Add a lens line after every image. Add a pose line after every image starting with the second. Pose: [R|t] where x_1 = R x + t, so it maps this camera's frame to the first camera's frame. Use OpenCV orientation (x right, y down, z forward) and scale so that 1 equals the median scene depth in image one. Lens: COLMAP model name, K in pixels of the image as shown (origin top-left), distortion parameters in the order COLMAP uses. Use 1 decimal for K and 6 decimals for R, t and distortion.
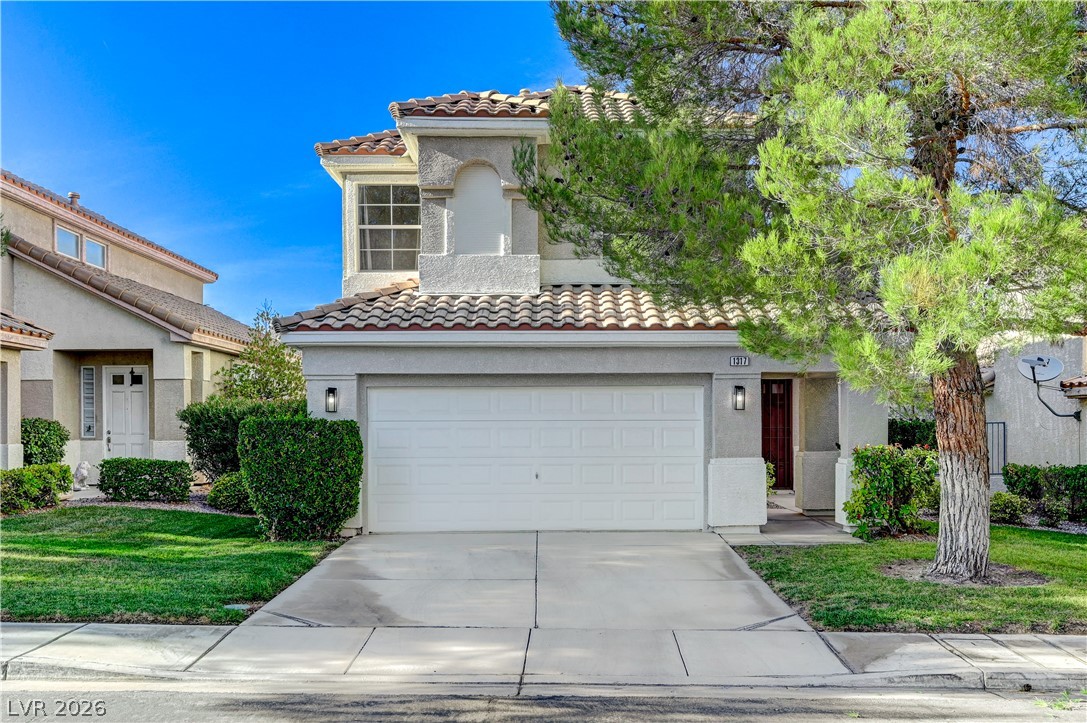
lens RADIAL K [[1014.8, 0, 543.7], [0, 1014.8, 419.1], [0, 0, 1]] dist [-0.005842, -0.005518]
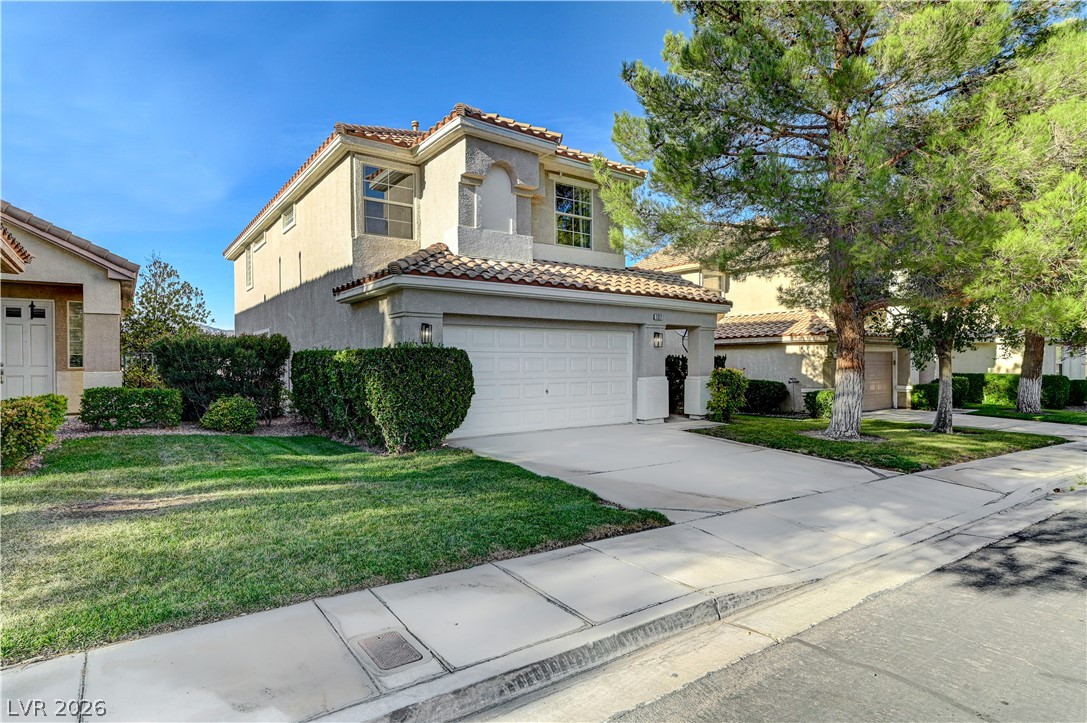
lens RADIAL K [[580.7, 0, 524.0], [0, 580.7, 359.9], [0, 0, 1]] dist [0.004593, 0.000298]
pose [[0.822350, 0.003989, 0.568968, -0.555129], [-0.001391, 0.999987, -0.005000, 0.017901], [-0.568980, 0.003320, 0.822344, 0.388953]]
